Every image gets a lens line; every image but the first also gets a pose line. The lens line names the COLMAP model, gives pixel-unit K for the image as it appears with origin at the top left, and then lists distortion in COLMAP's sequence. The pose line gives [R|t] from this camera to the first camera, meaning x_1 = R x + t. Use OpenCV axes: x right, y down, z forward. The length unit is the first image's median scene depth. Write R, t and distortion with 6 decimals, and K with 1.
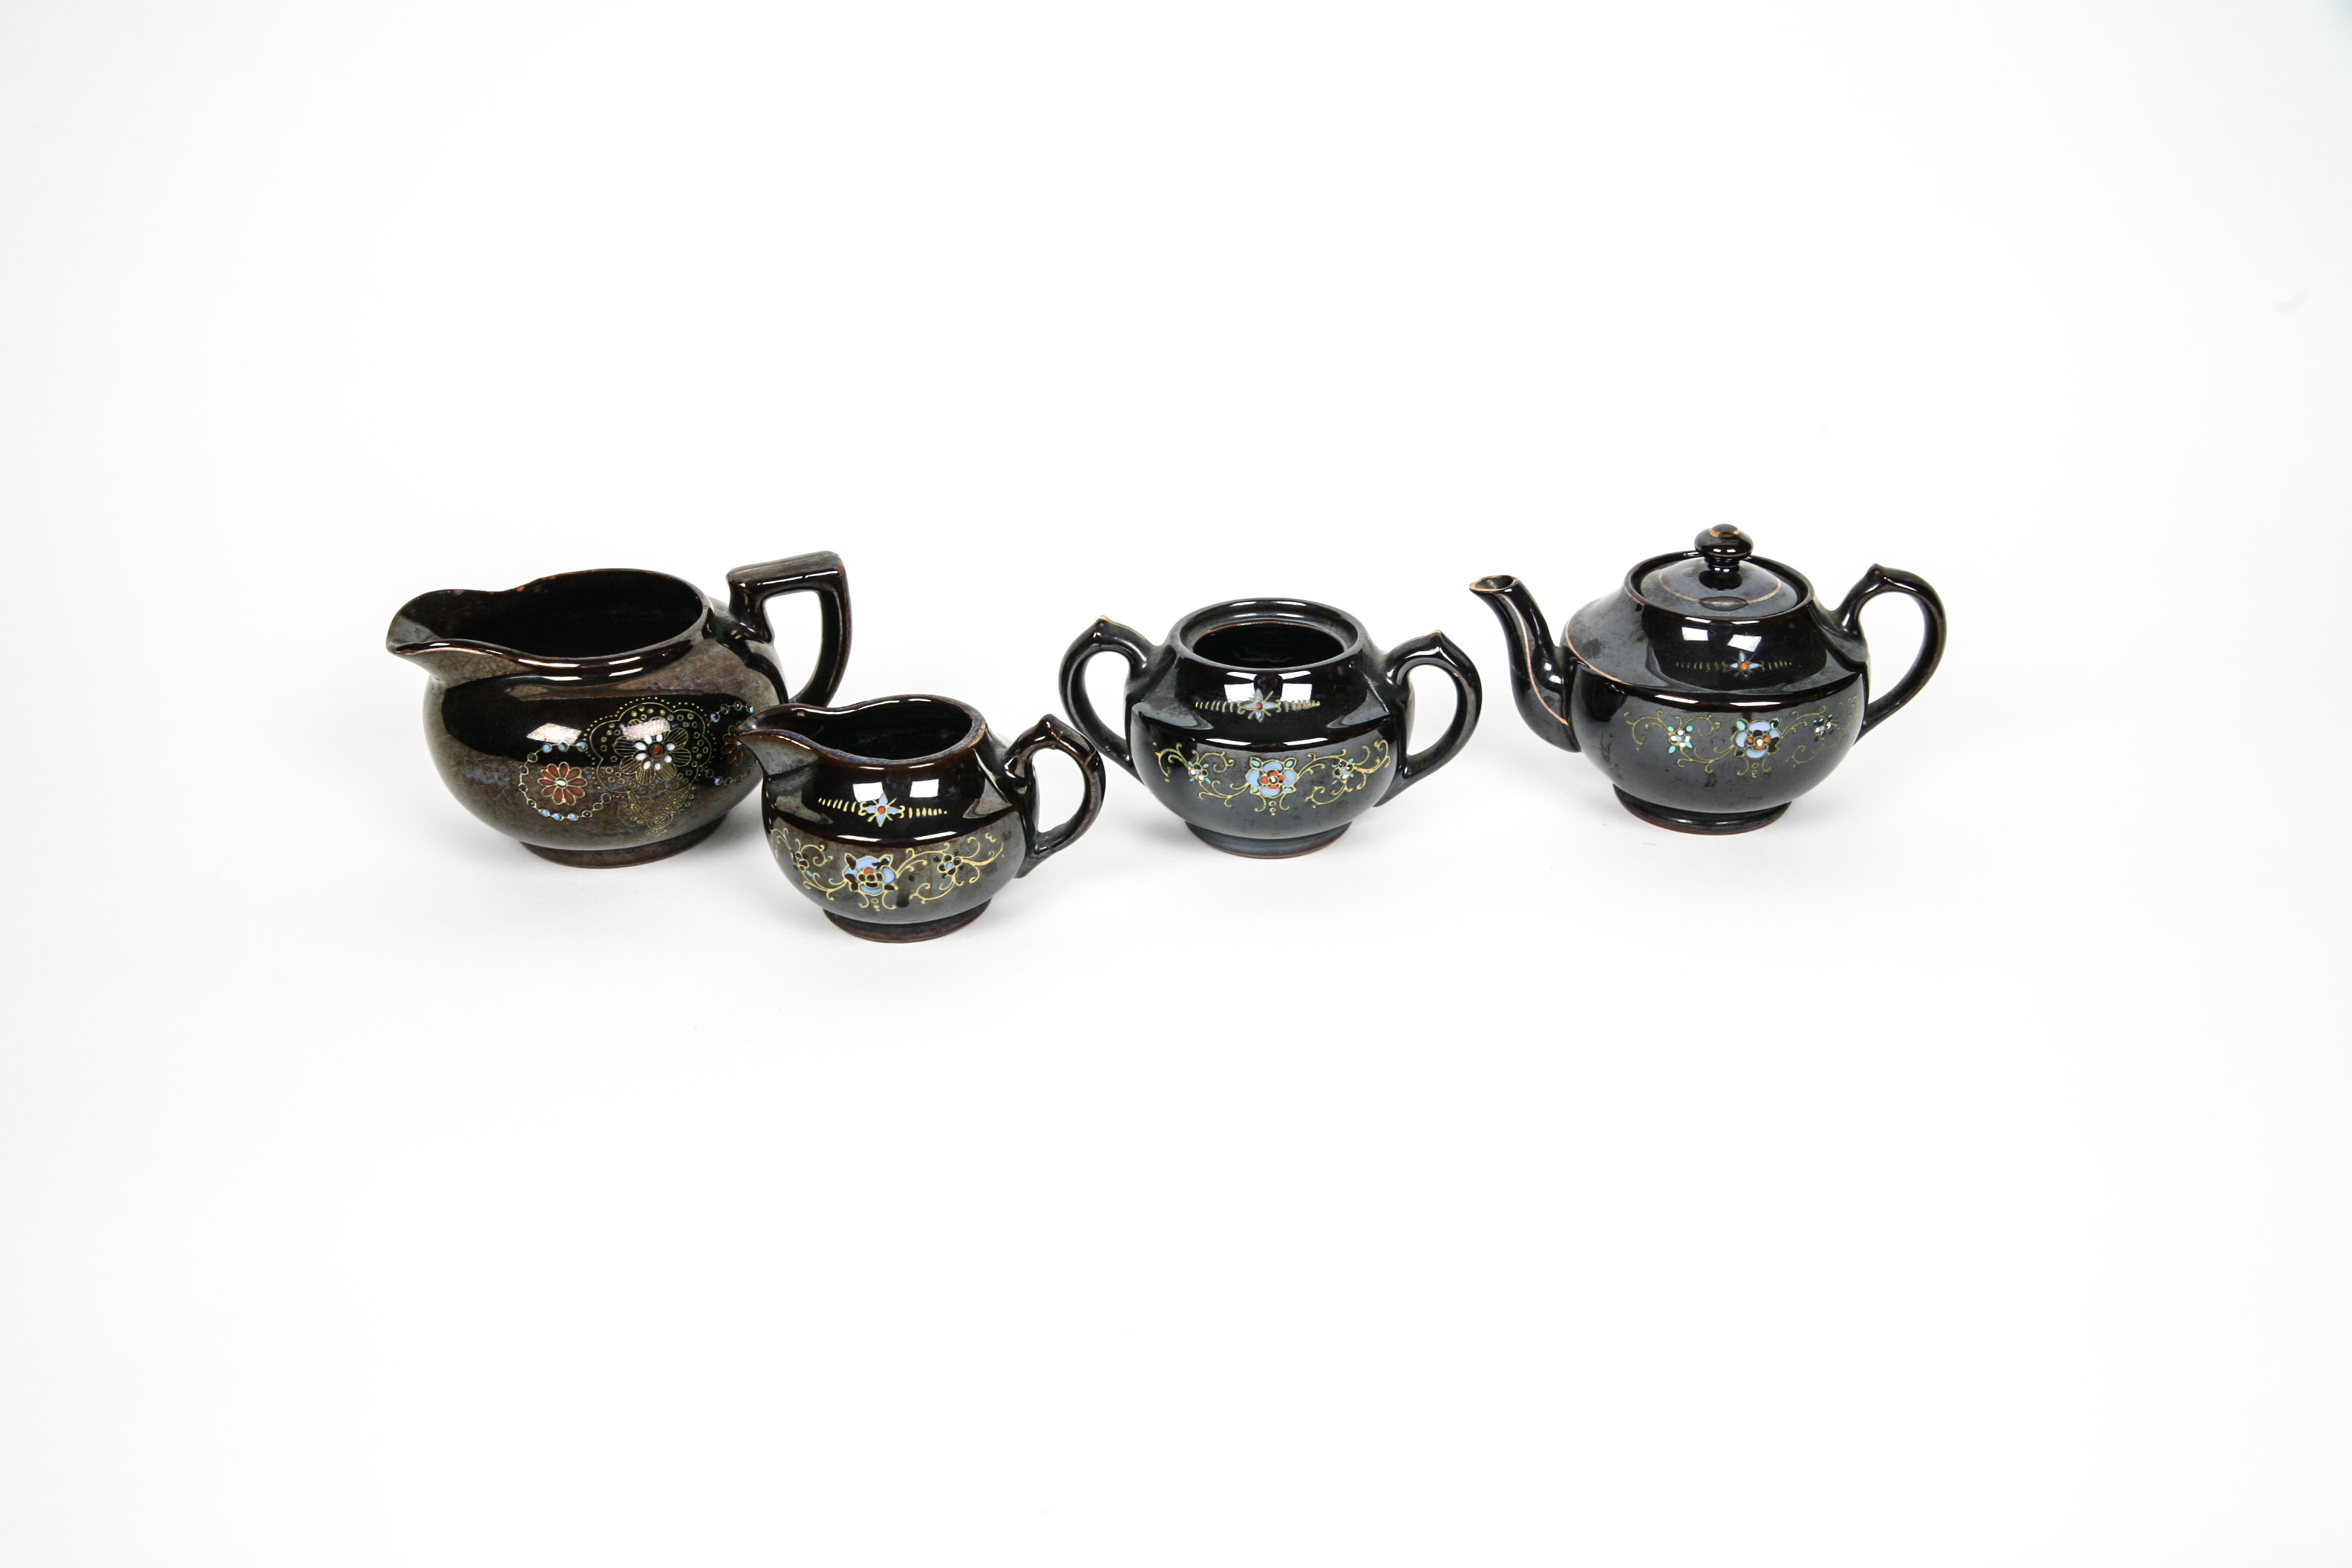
lens RADIAL K [[2436.8, 0, 1176.0], [0, 2436.8, 784.0], [0, 0, 1]] dist [-0.094803, -0.008335]
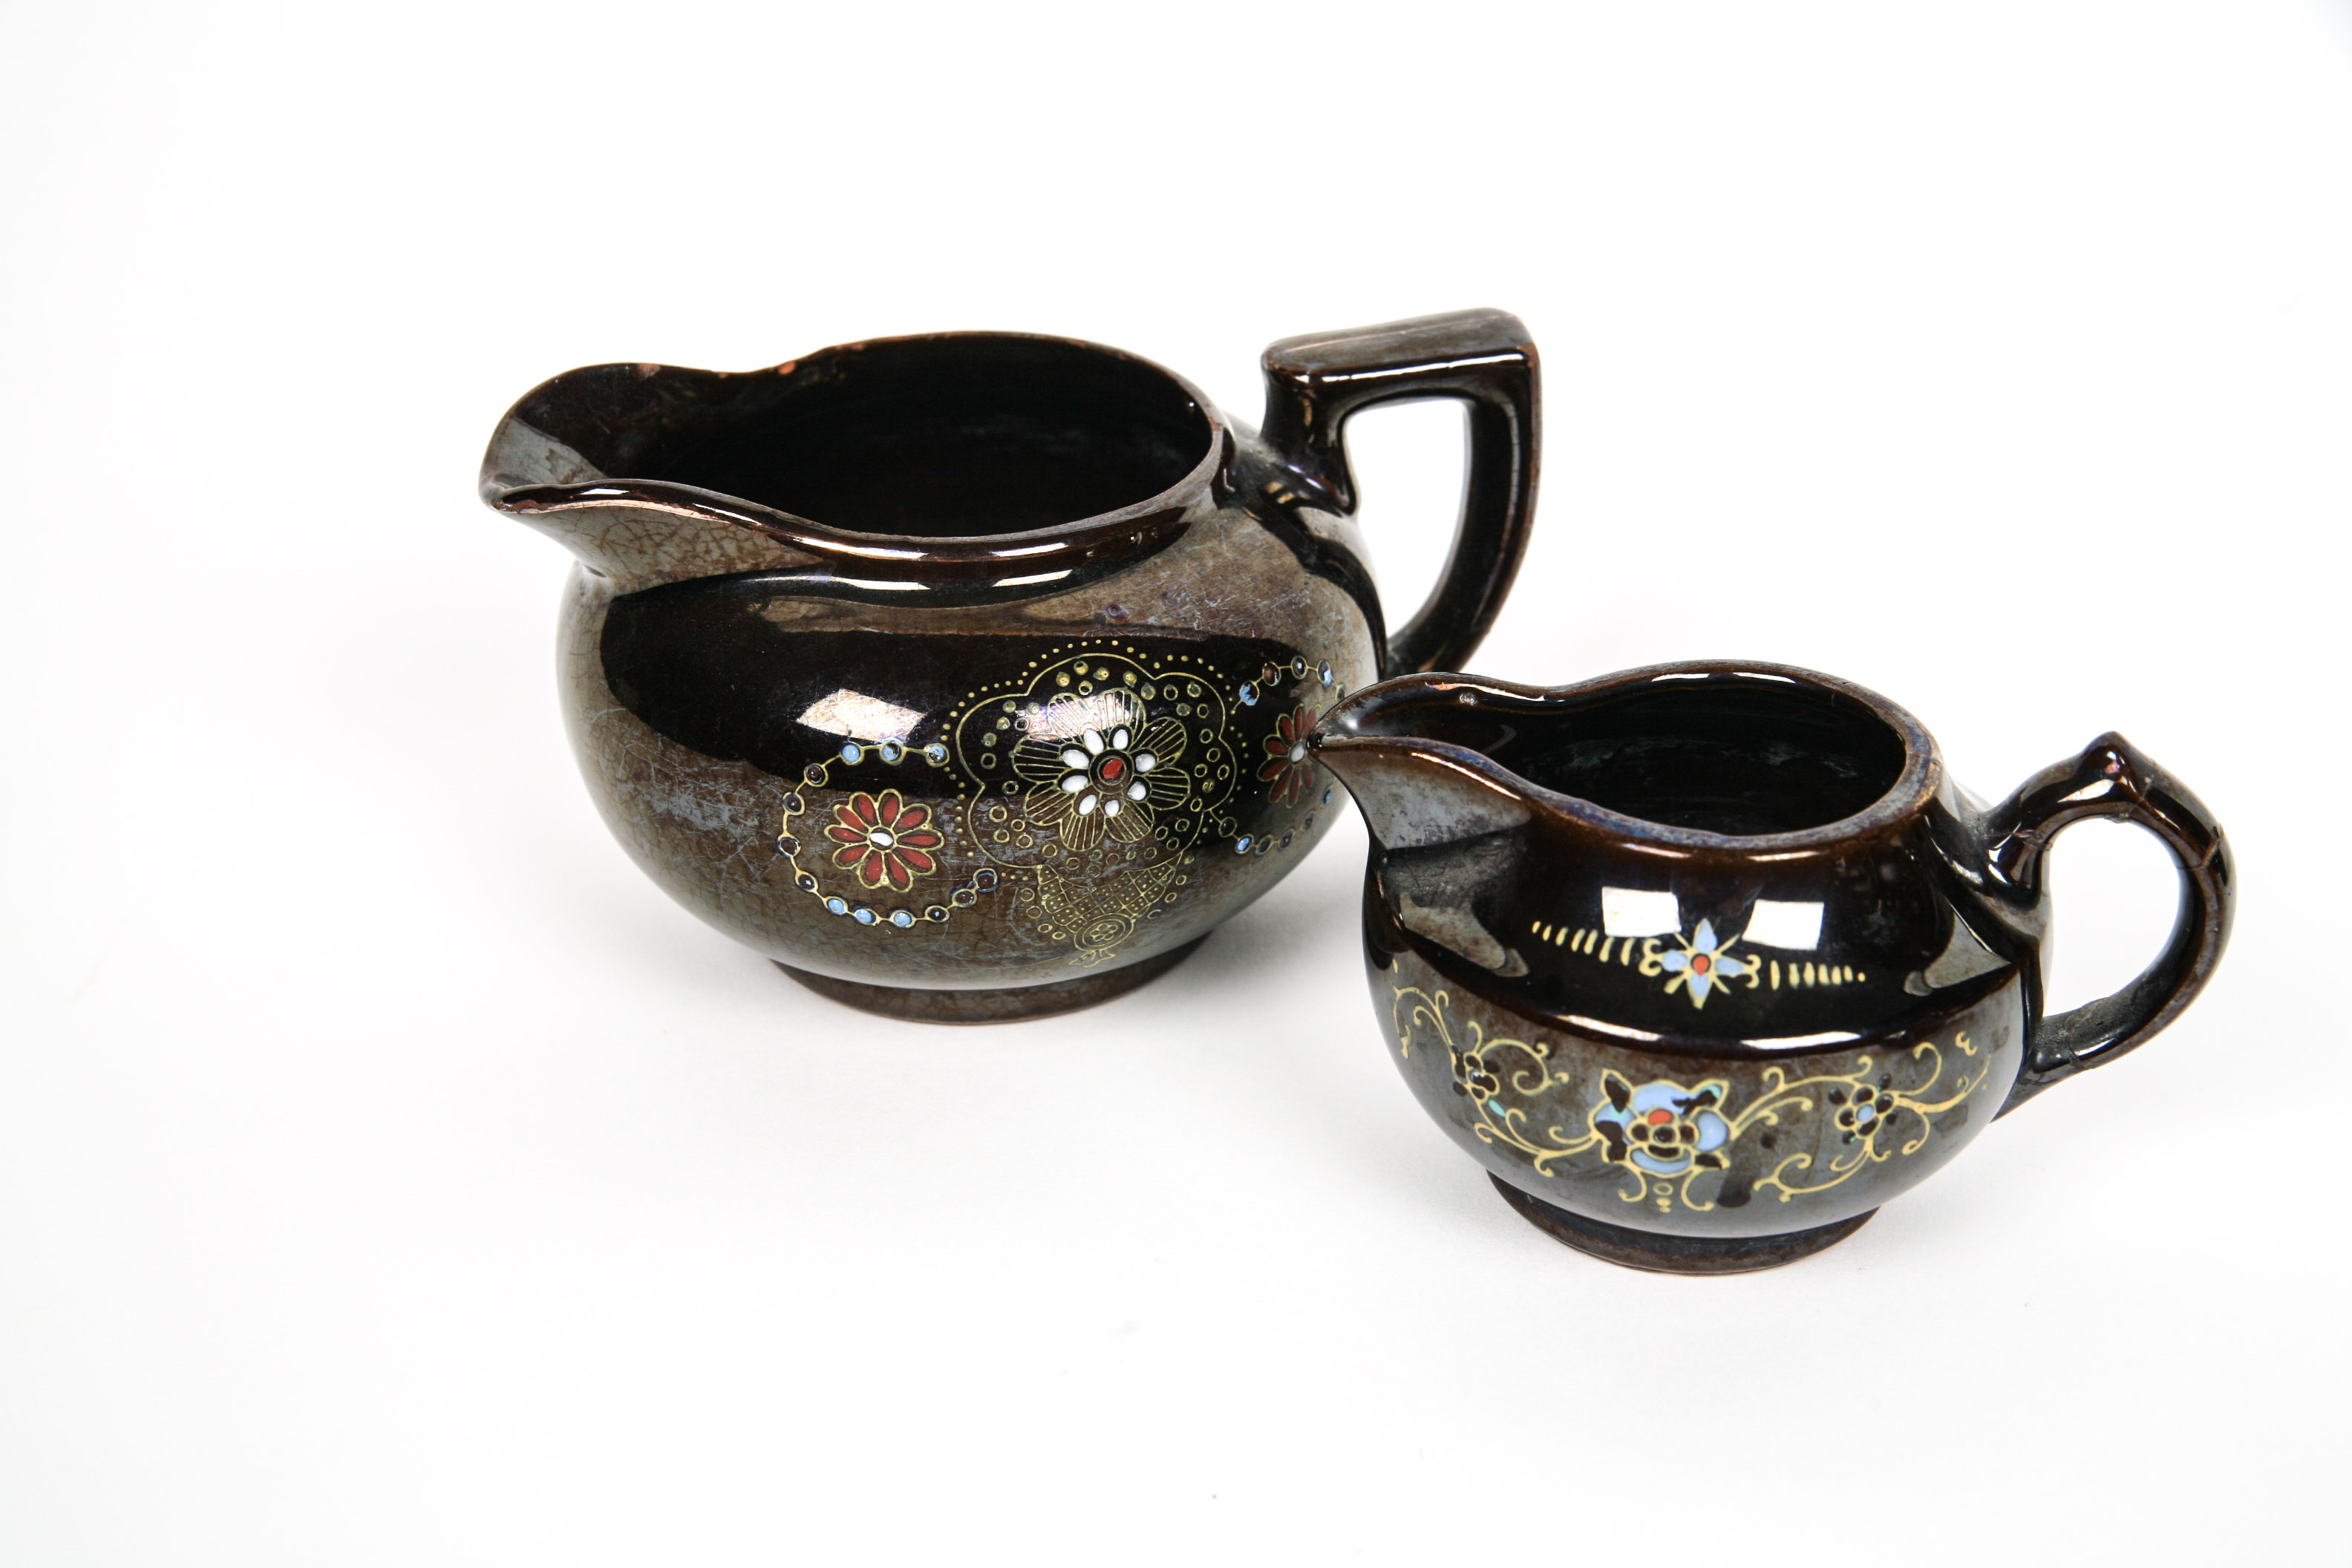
lens RADIAL K [[3933.1, 0, 1176.0], [0, 3933.1, 784.0], [0, 0, 1]] dist [0.035214, 0.028424]
pose [[0.989319, 0.048130, -0.137591, -0.110365], [-0.046239, 0.998787, 0.016914, -0.023233], [0.138238, -0.010372, 0.990345, 0.335956]]
